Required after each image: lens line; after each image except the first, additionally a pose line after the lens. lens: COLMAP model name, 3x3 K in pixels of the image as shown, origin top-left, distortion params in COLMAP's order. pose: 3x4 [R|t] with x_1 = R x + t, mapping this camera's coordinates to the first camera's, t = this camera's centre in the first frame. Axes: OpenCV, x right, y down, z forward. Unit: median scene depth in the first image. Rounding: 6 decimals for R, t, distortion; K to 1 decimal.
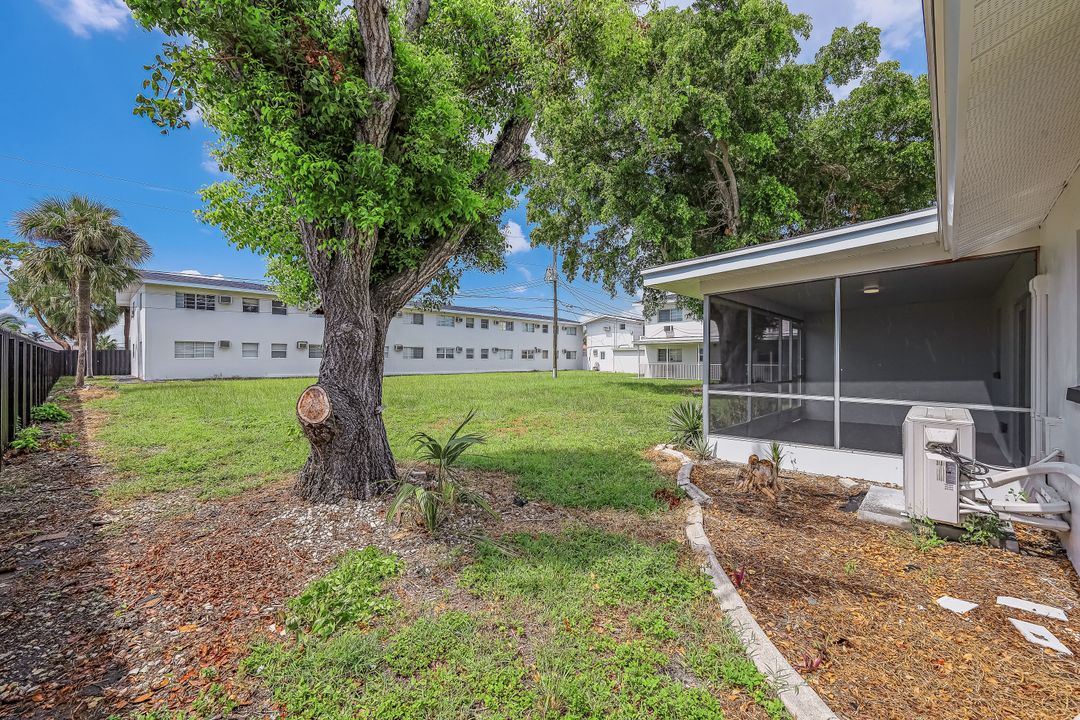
lens RADIAL K [[439.7, 0, 539.4], [0, 439.7, 360.1], [0, 0, 1]] dist [-0.001157, 0.000279]
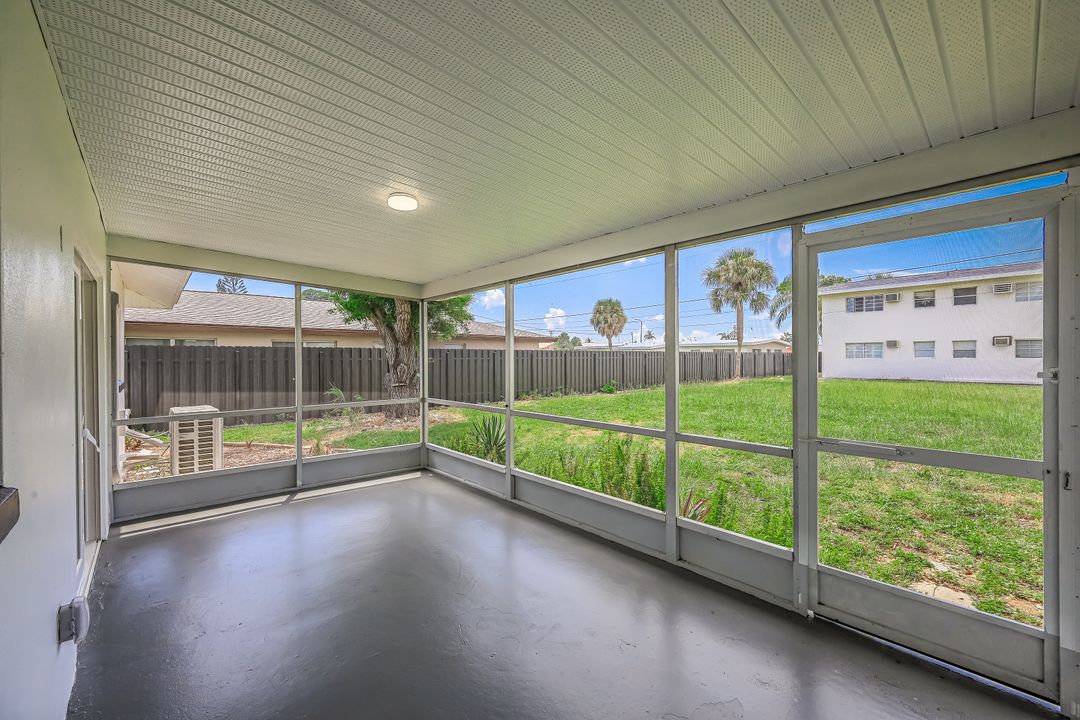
lens RADIAL K [[439.7, 0, 537.4], [0, 439.7, 357.8], [0, 0, 1]] dist [-0.001157, 0.000279]
pose [[-0.089209, -0.005030, -0.996000, 0.284180], [-0.002144, 0.999986, -0.004858, 0.000183], [0.996011, 0.001702, -0.089219, 0.289733]]
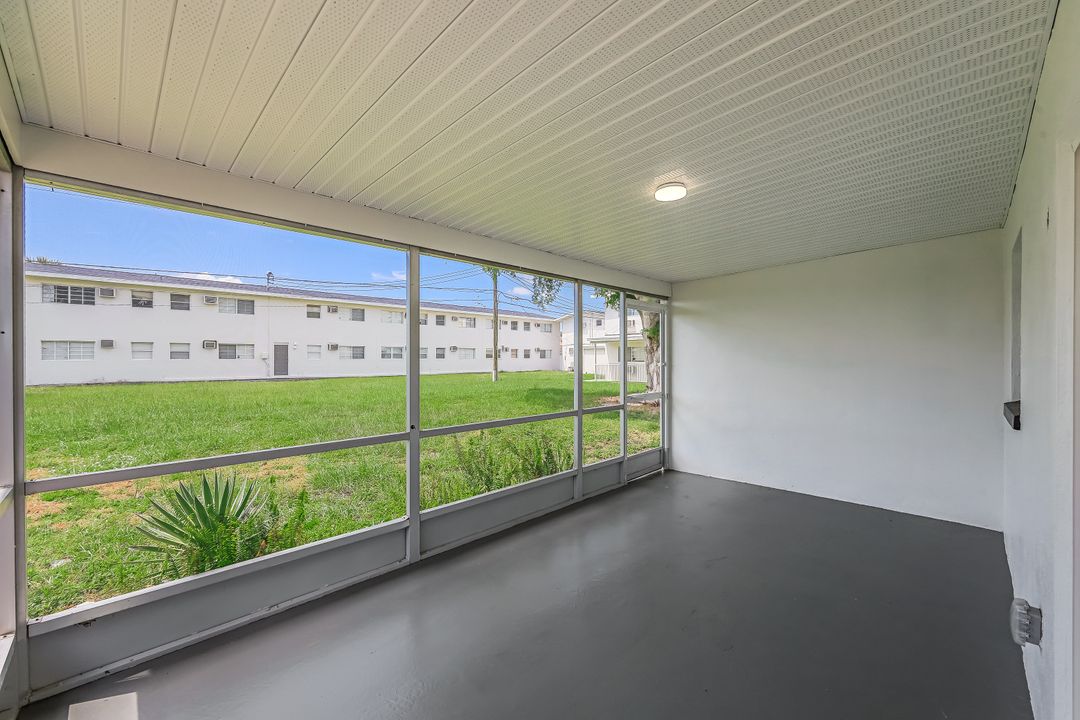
lens RADIAL K [[439.7, 0, 537.8], [0, 439.7, 358.2], [0, 0, 1]] dist [-0.001157, 0.000279]
pose [[0.999709, -0.005650, -0.023438, 0.144753], [0.005581, 0.999980, -0.003021, 0.000177], [0.023455, 0.002890, 0.999721, 0.138187]]
